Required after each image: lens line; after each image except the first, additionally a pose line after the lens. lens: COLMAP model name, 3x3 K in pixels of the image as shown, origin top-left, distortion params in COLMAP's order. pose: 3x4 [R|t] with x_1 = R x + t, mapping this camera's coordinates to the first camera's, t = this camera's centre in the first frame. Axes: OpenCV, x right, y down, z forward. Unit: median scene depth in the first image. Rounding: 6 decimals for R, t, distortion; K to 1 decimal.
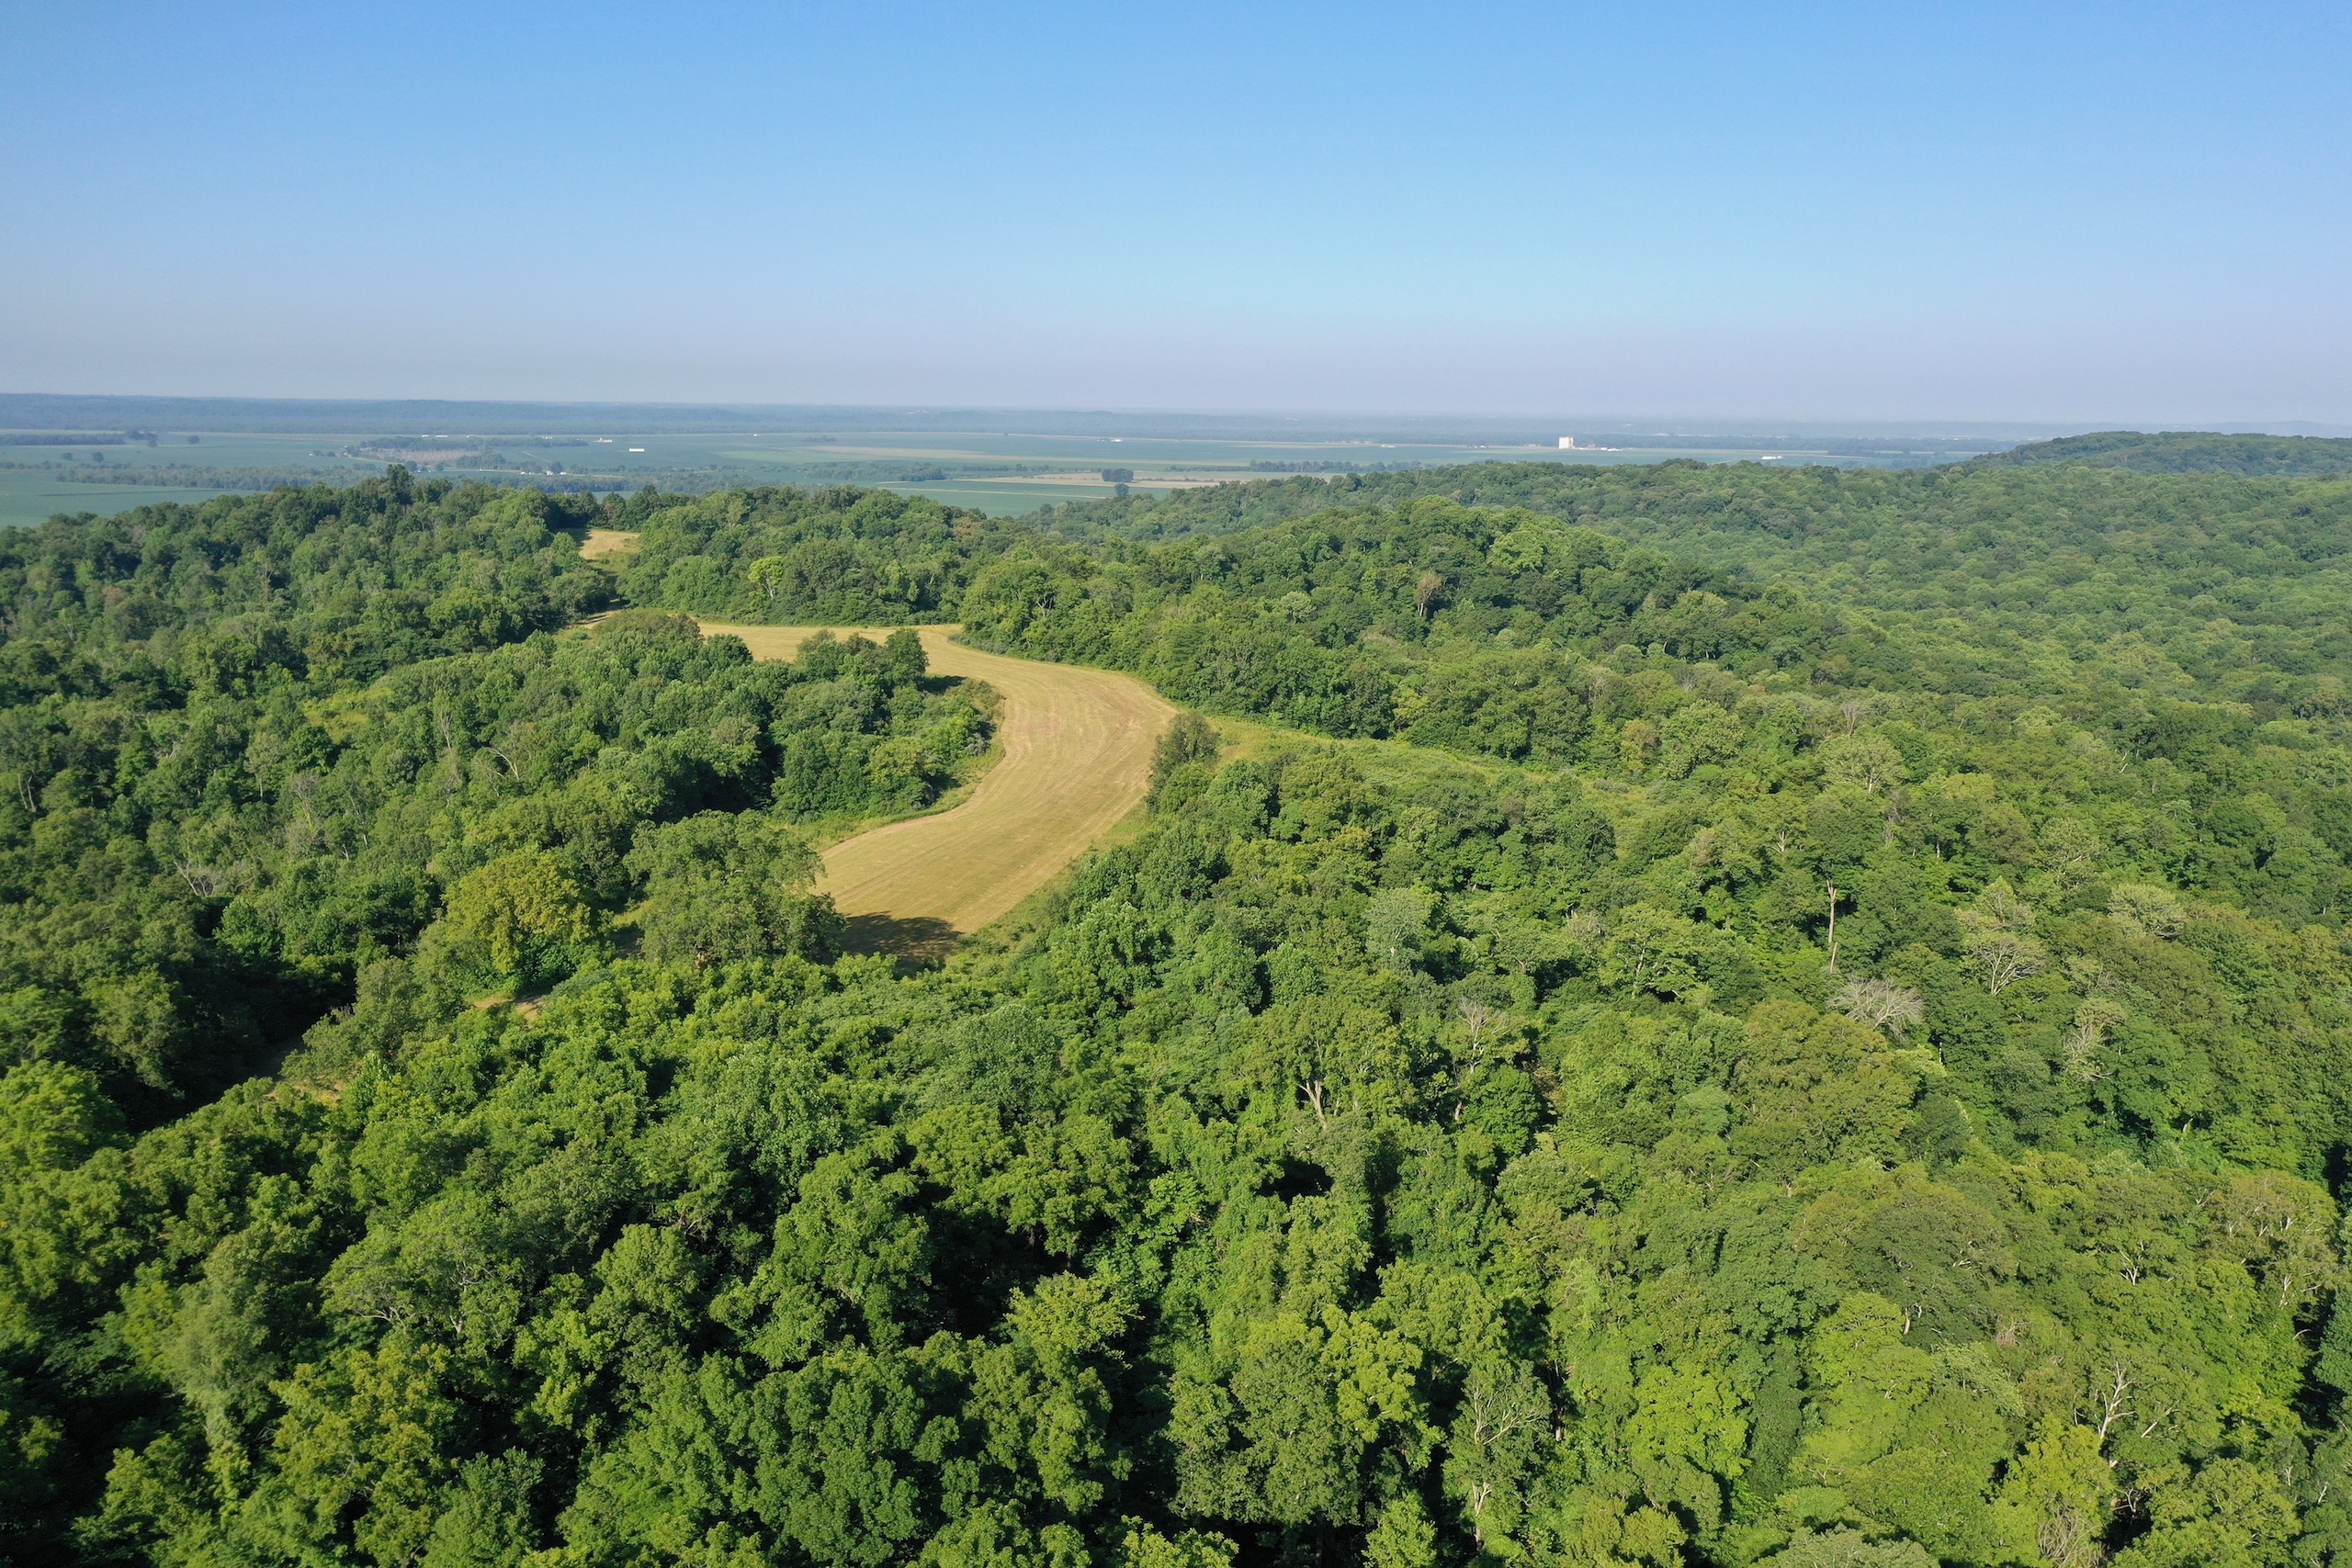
lens RADIAL K [[1878.6, 0, 1177.9], [0, 1878.6, 781.8], [0, 0, 1]] dist [0.009236, 0.004451]
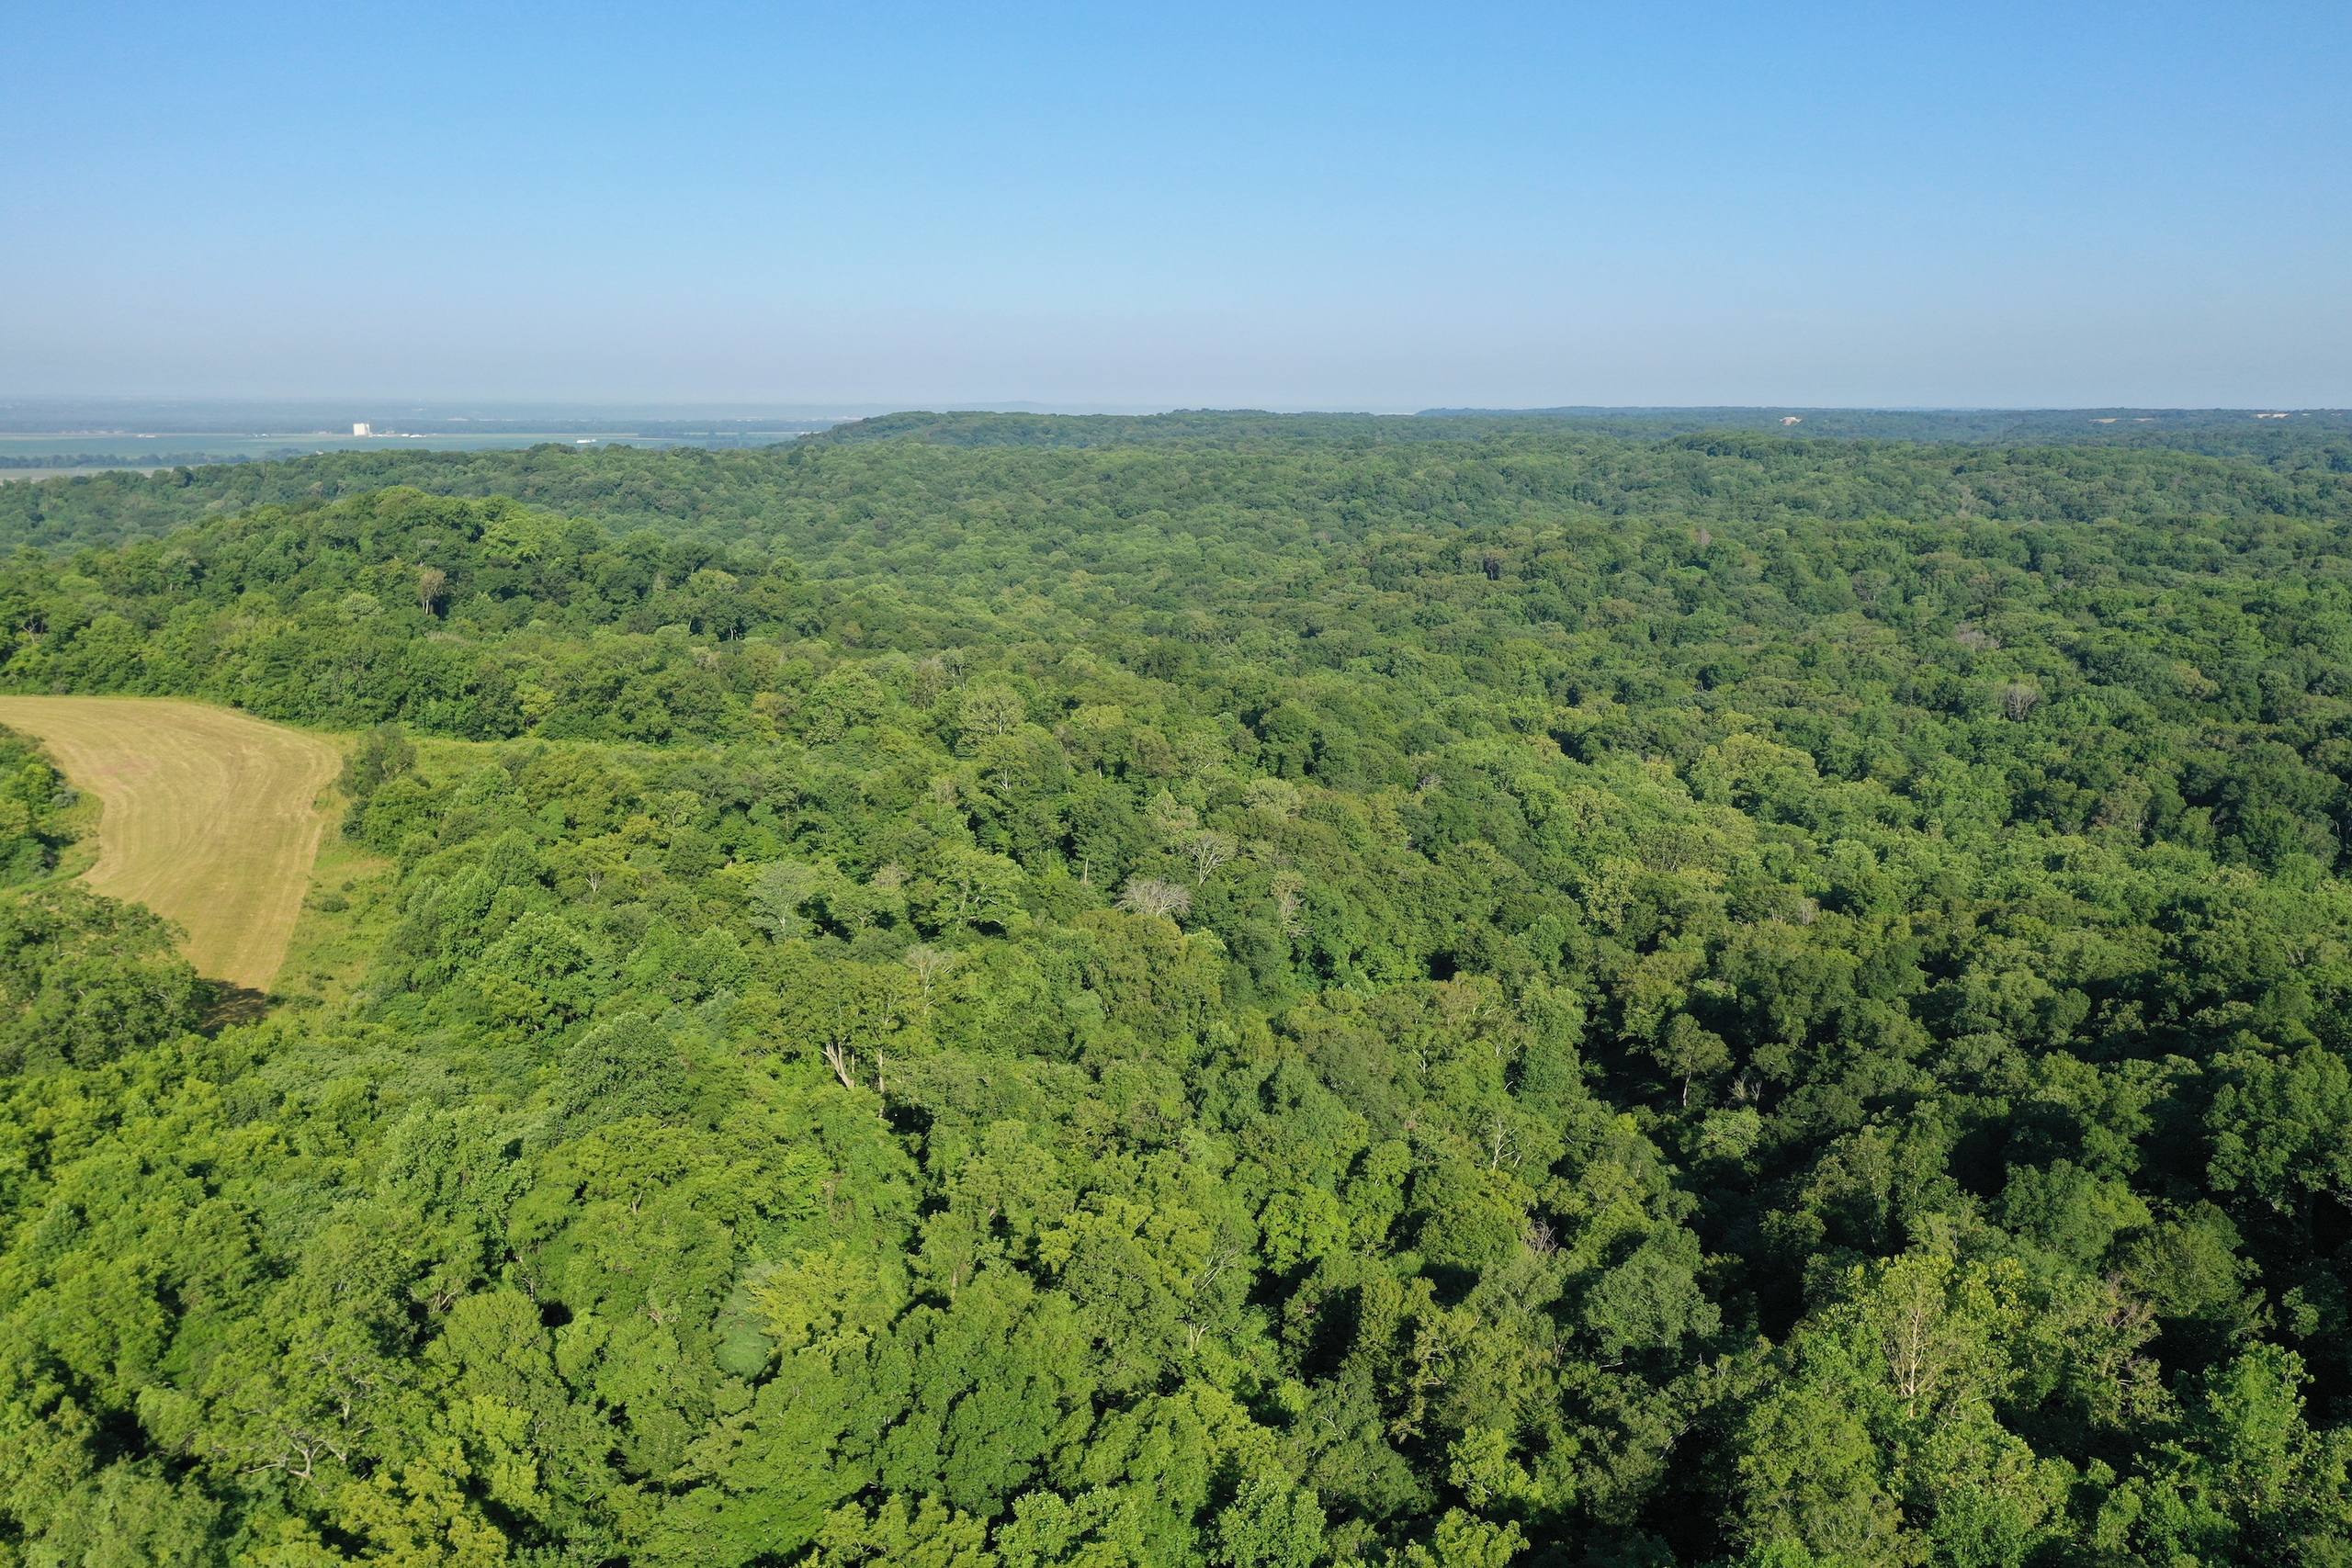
lens RADIAL K [[1878.6, 0, 1176.5], [0, 1878.6, 787.6], [0, 0, 1]] dist [0.009236, 0.004451]
pose [[0.812774, -0.125621, 0.568875, -0.111117], [0.119140, 0.991679, 0.048766, -0.002974], [-0.570267, 0.028141, 0.820977, 0.012688]]
